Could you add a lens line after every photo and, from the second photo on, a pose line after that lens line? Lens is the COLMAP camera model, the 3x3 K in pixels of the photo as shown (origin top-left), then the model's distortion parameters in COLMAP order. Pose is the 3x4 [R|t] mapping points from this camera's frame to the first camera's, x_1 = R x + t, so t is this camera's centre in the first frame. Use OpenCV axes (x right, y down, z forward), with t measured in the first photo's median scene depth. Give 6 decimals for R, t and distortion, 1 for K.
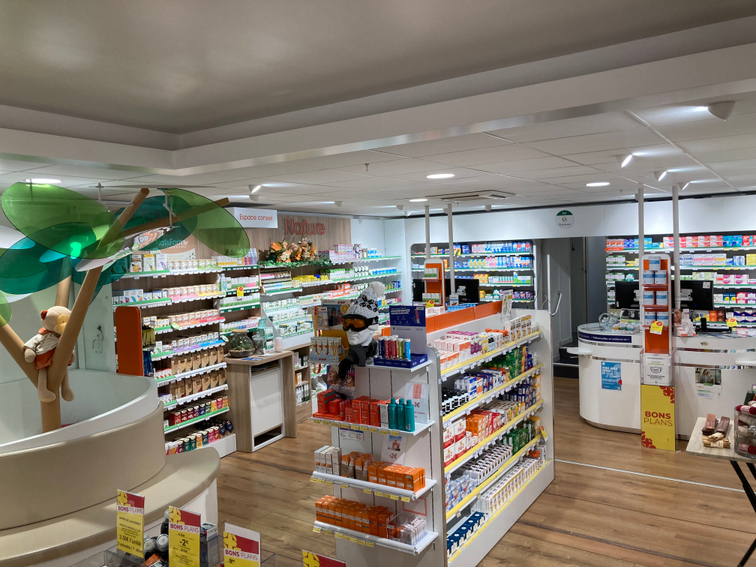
lens RADIAL K [[621.9, 0, 378.0], [0, 621.9, 283.5], [0, 0, 1]] dist [0.040310, -0.003475]
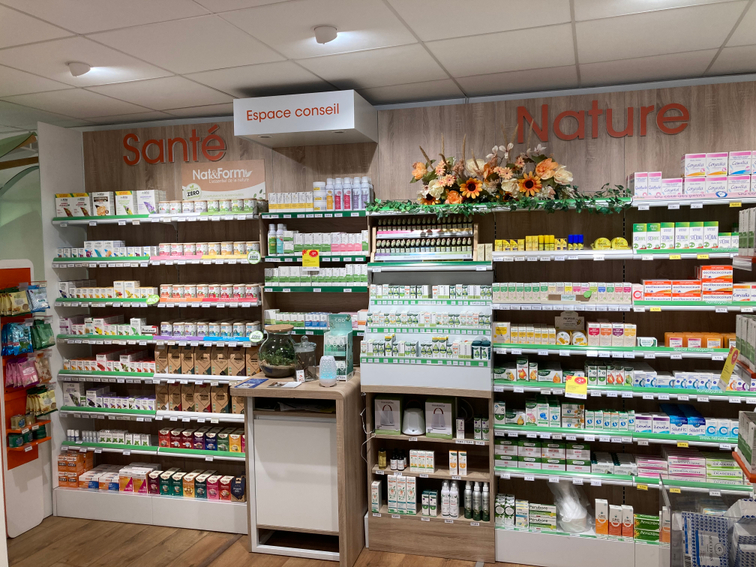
lens RADIAL K [[621.9, 0, 378.0], [0, 621.9, 283.5], [0, 0, 1]] dist [0.040310, -0.003475]
pose [[0.239012, 0.092646, -0.966587, 0.265679], [-0.046543, 0.995387, 0.083898, -0.010959], [0.969901, 0.024936, 0.242221, 0.775936]]
